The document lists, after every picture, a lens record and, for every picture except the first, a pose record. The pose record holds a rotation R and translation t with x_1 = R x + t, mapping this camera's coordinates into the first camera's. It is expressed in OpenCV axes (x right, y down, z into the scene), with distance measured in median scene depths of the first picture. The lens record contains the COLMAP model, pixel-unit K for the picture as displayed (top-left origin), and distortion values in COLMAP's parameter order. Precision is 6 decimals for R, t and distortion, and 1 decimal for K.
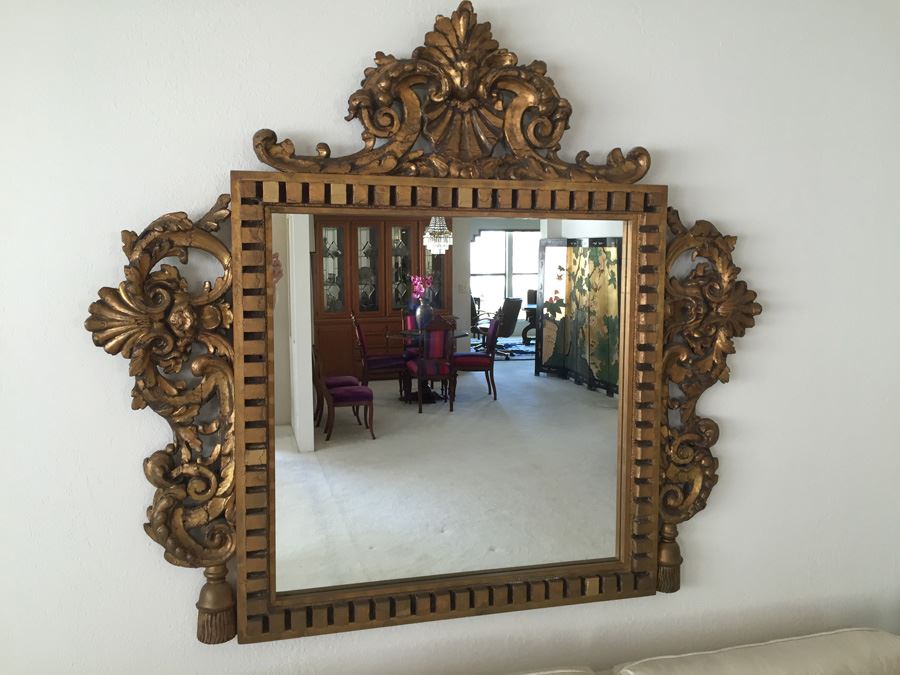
lens RADIAL K [[776.6, 0, 446.5], [0, 776.6, 334.0], [0, 0, 1]] dist [0.094675, -0.138857]
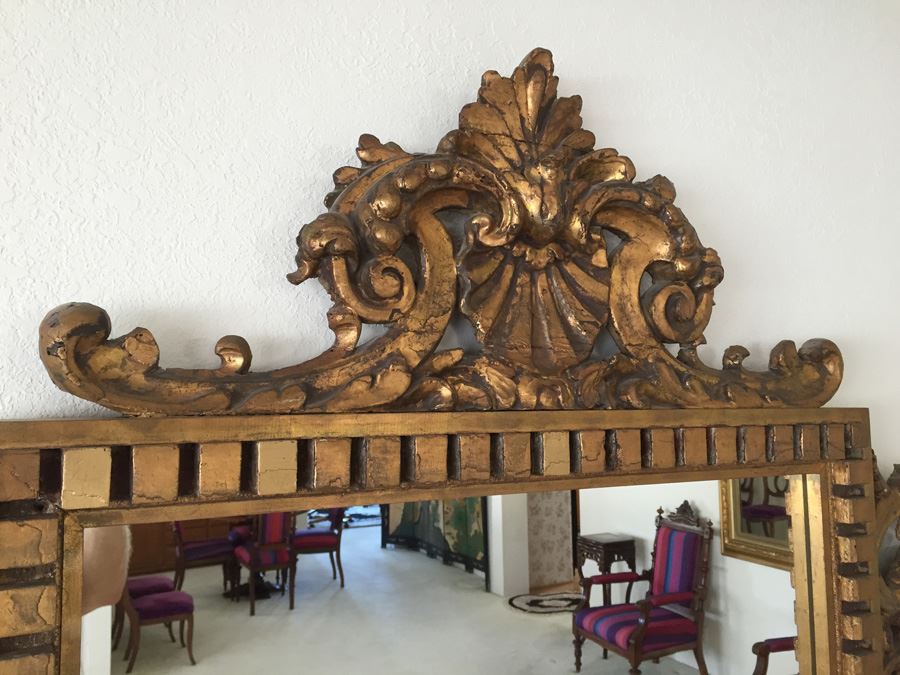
lens RADIAL K [[776.6, 0, 446.5], [0, 776.6, 334.0], [0, 0, 1]] dist [0.094675, -0.138857]
pose [[0.972888, 0.006128, 0.231197, -0.138755], [0.036114, 0.983361, -0.178035, -0.163557], [-0.228441, 0.181558, 0.956479, 0.569543]]
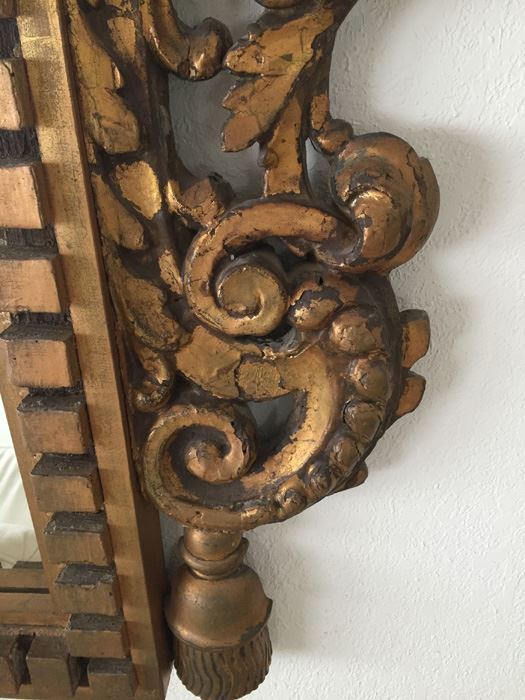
lens RADIAL K [[604.1, 0, 262.5], [0, 604.1, 350.0], [0, 0, 1]] dist [0.094675, -0.138857]
pose [[0.948723, 0.115037, -0.294432, 0.406885], [-0.000006, 0.931437, 0.363902, 0.116711], [0.316107, -0.345241, 0.883677, 0.942941]]
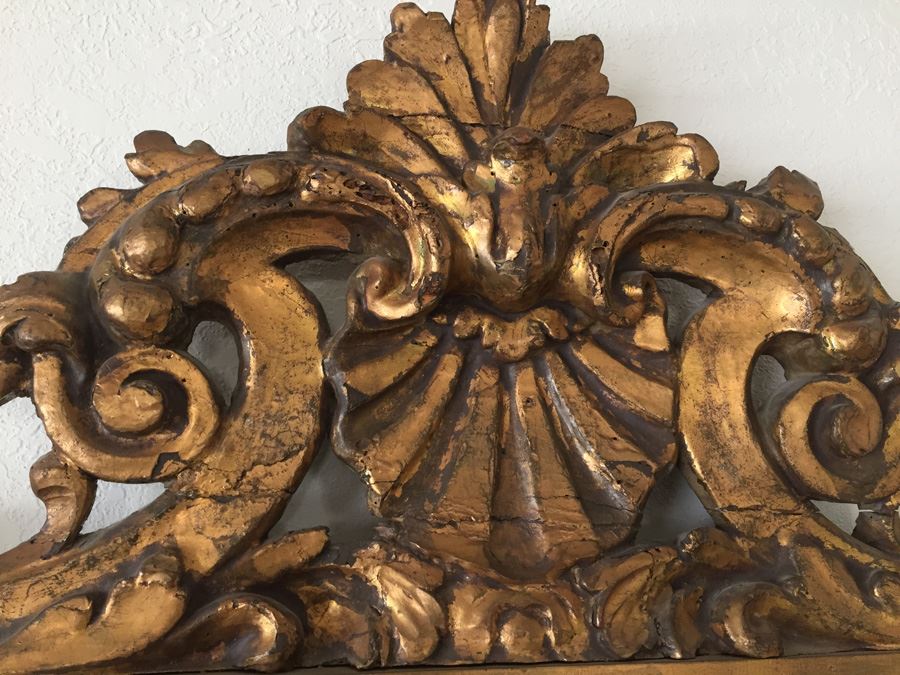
lens RADIAL K [[776.6, 0, 446.5], [0, 776.6, 334.0], [0, 0, 1]] dist [0.094675, -0.138857]
pose [[0.997599, -0.019932, -0.066330, 0.019147], [-0.001263, 0.952298, -0.305167, -0.218076], [0.069249, 0.304518, 0.949986, 0.767329]]
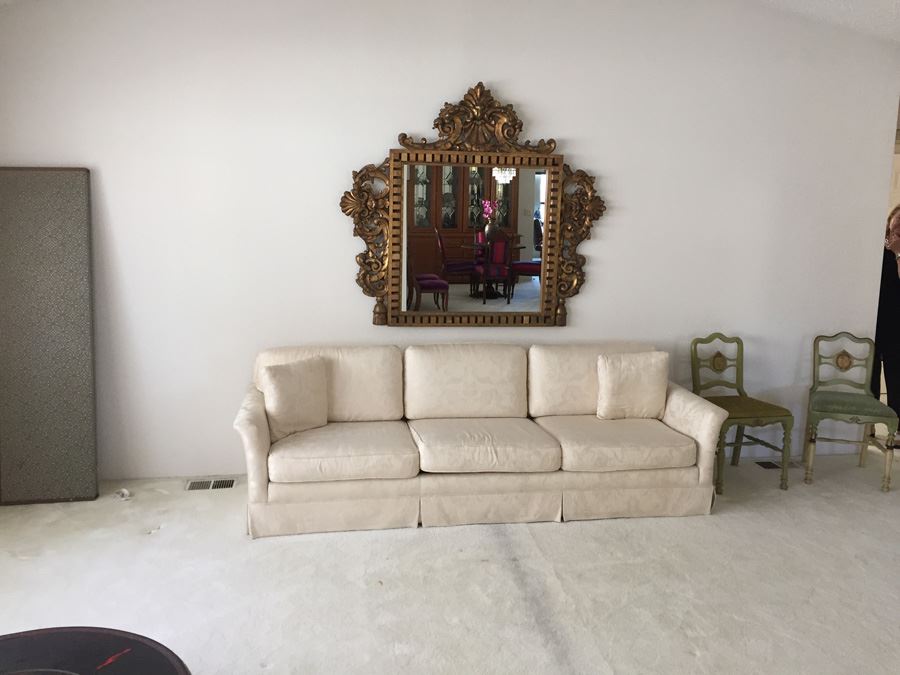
lens RADIAL K [[776.6, 0, 446.5], [0, 776.6, 334.0], [0, 0, 1]] dist [0.094675, -0.138857]
pose [[0.993550, 0.041519, -0.105525, 0.214173], [-0.032063, 0.995446, 0.089777, 0.167981], [0.108772, -0.085814, 0.990356, -1.587355]]
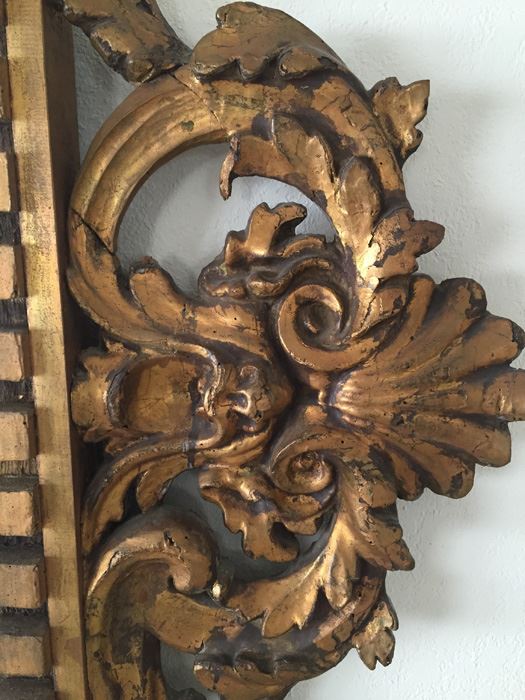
lens RADIAL K [[604.1, 0, 262.5], [0, 604.1, 350.0], [0, 0, 1]] dist [0.094675, -0.138857]
pose [[0.959315, 0.046329, -0.278512, 0.419995], [-0.021279, 0.995504, 0.092302, -0.070016], [0.281536, -0.082620, 0.955987, 0.906569]]
